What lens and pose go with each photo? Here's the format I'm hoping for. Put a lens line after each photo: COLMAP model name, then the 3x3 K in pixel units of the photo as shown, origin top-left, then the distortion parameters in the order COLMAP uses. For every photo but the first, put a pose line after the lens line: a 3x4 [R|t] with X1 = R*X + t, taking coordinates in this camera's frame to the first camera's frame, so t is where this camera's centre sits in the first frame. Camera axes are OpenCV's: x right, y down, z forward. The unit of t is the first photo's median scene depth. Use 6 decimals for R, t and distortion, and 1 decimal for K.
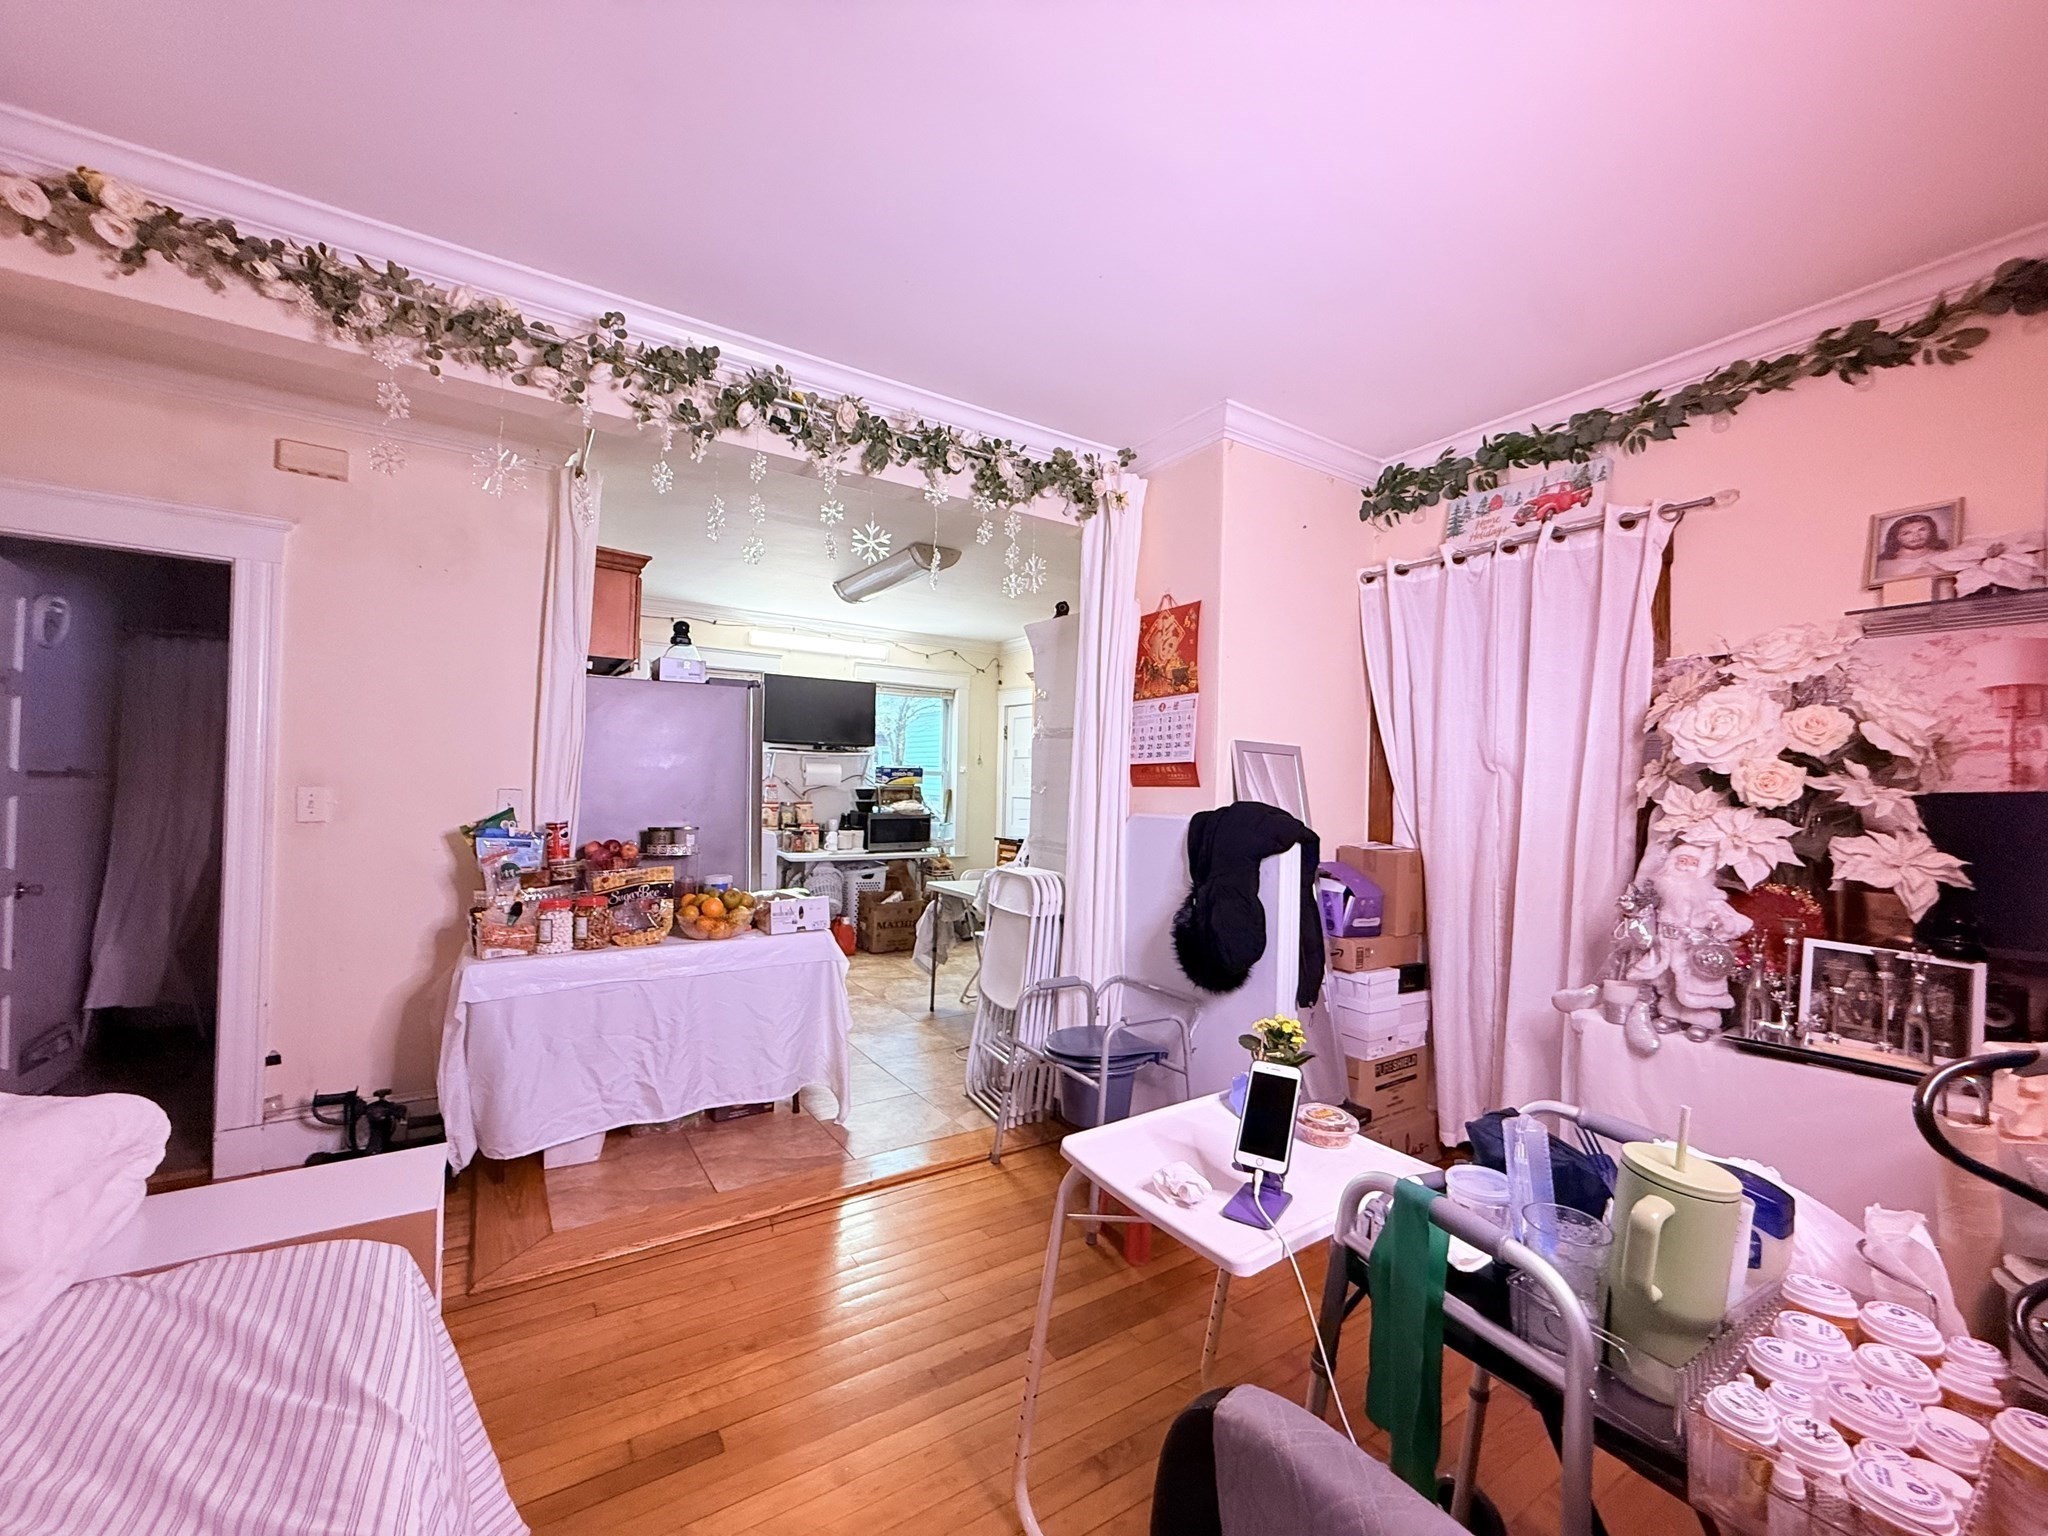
lens RADIAL K [[809.8, 0, 1024.0], [0, 809.8, 768.0], [0, 0, 1]] dist [0.002030, 0.000185]
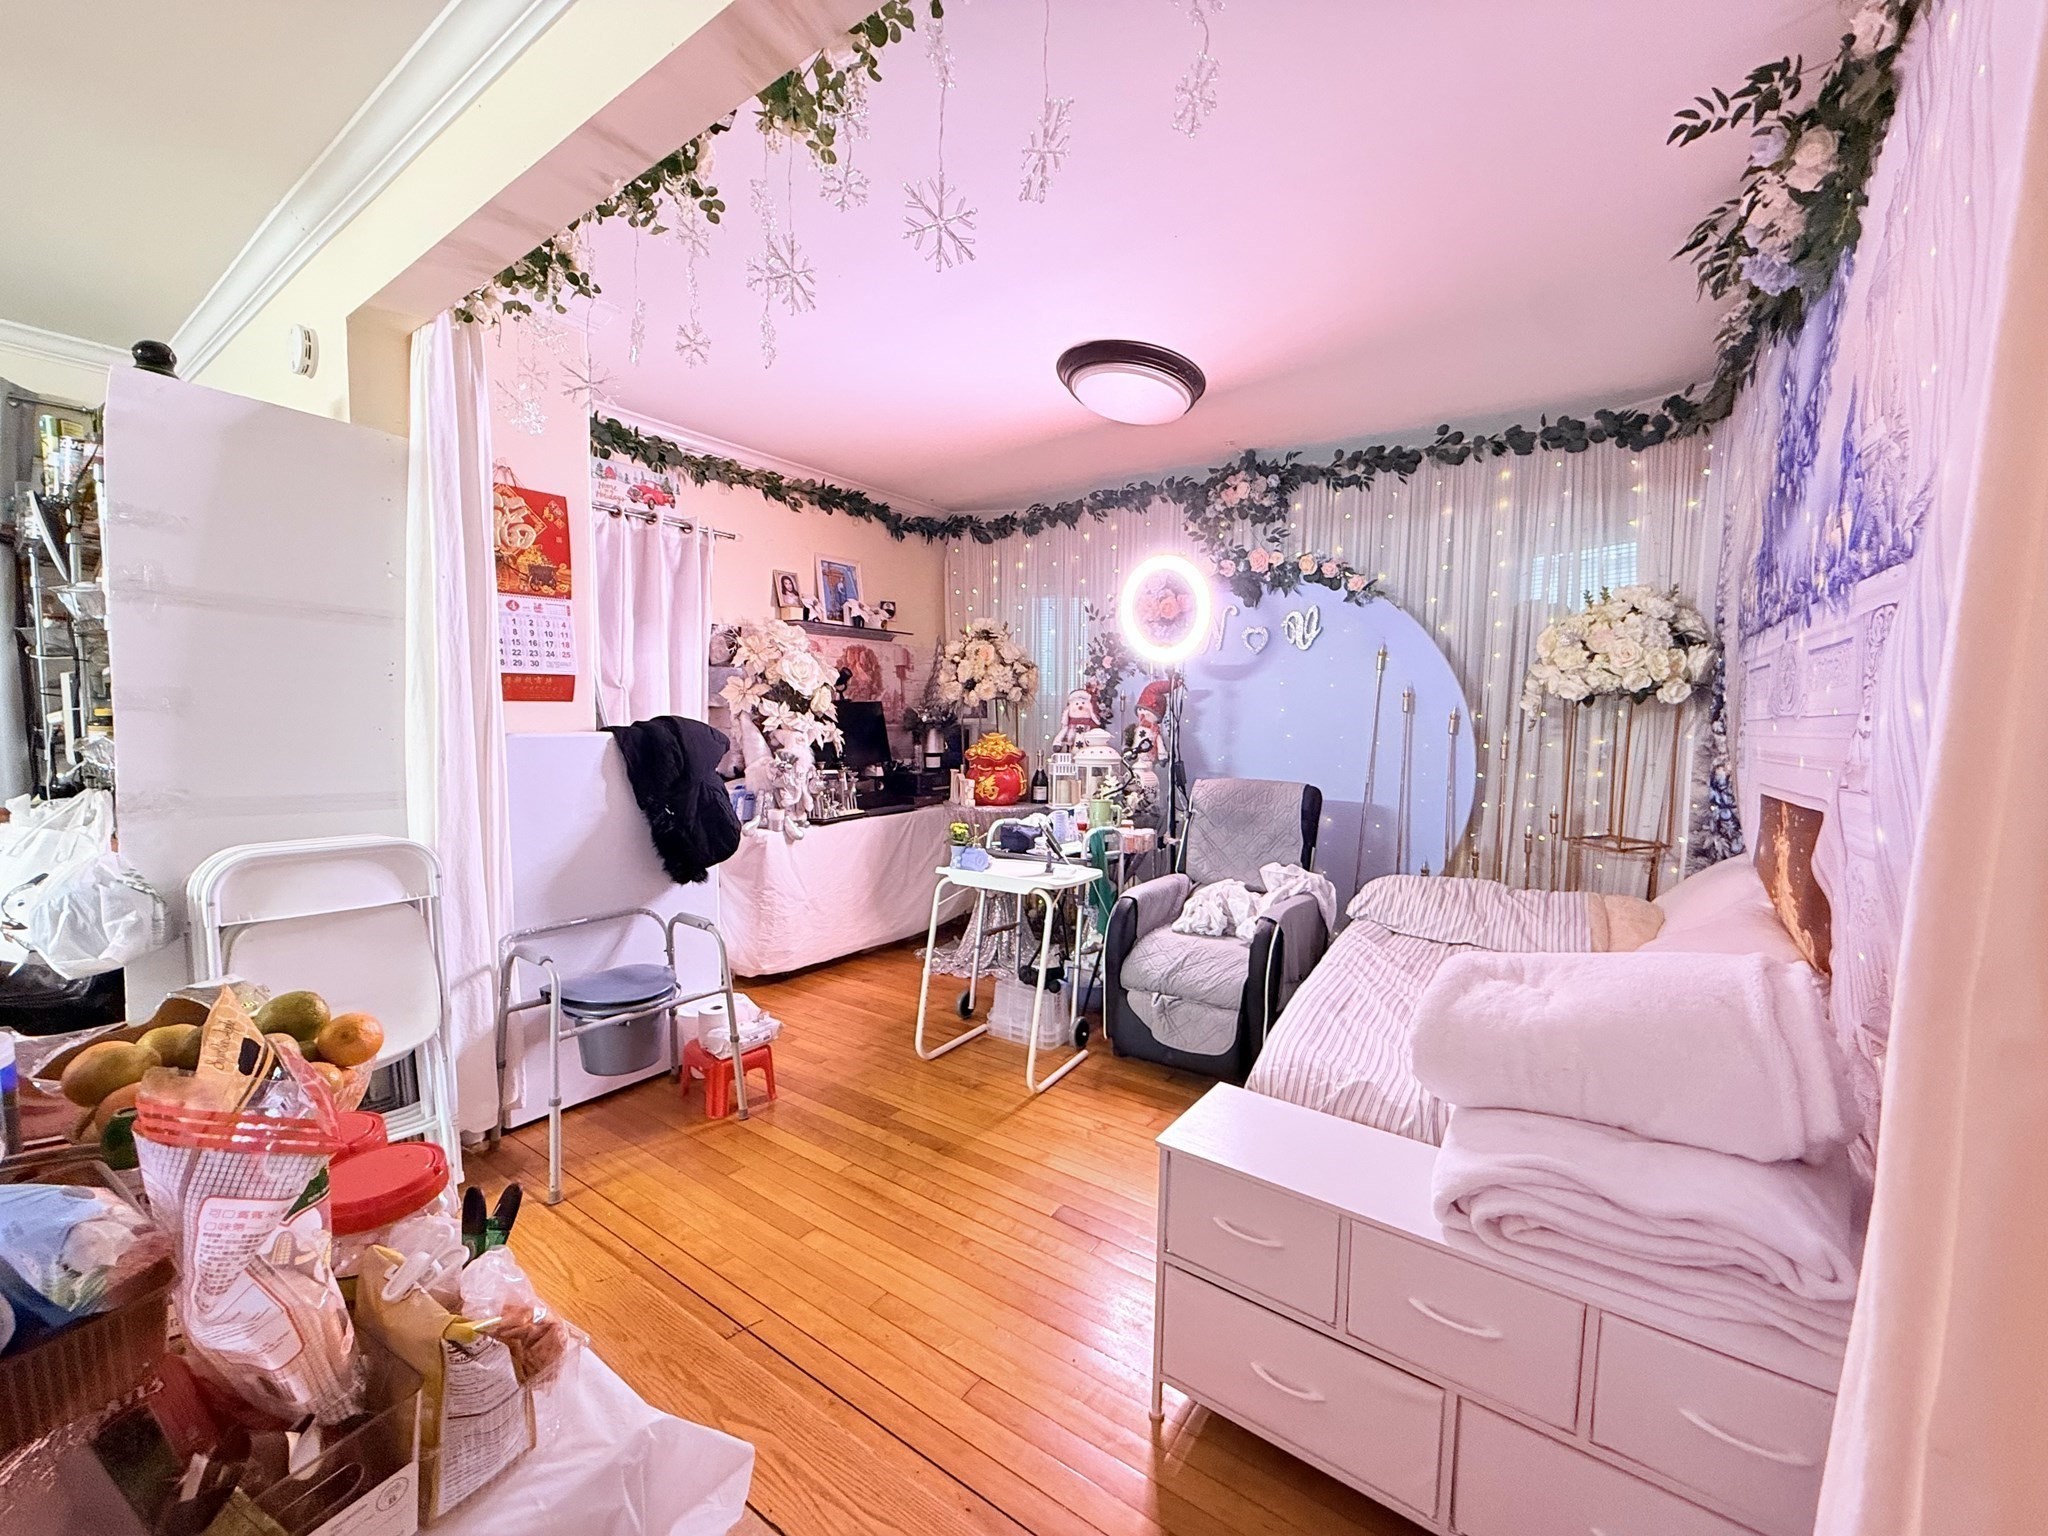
lens RADIAL K [[809.8, 0, 1024.0], [0, 809.8, 768.0], [0, 0, 1]] dist [0.002030, 0.000185]
pose [[-0.386178, -0.091079, 0.917917, -0.645684], [-0.038490, 0.995838, 0.082617, 0.001525], [-0.921621, -0.003426, -0.388076, 0.666092]]
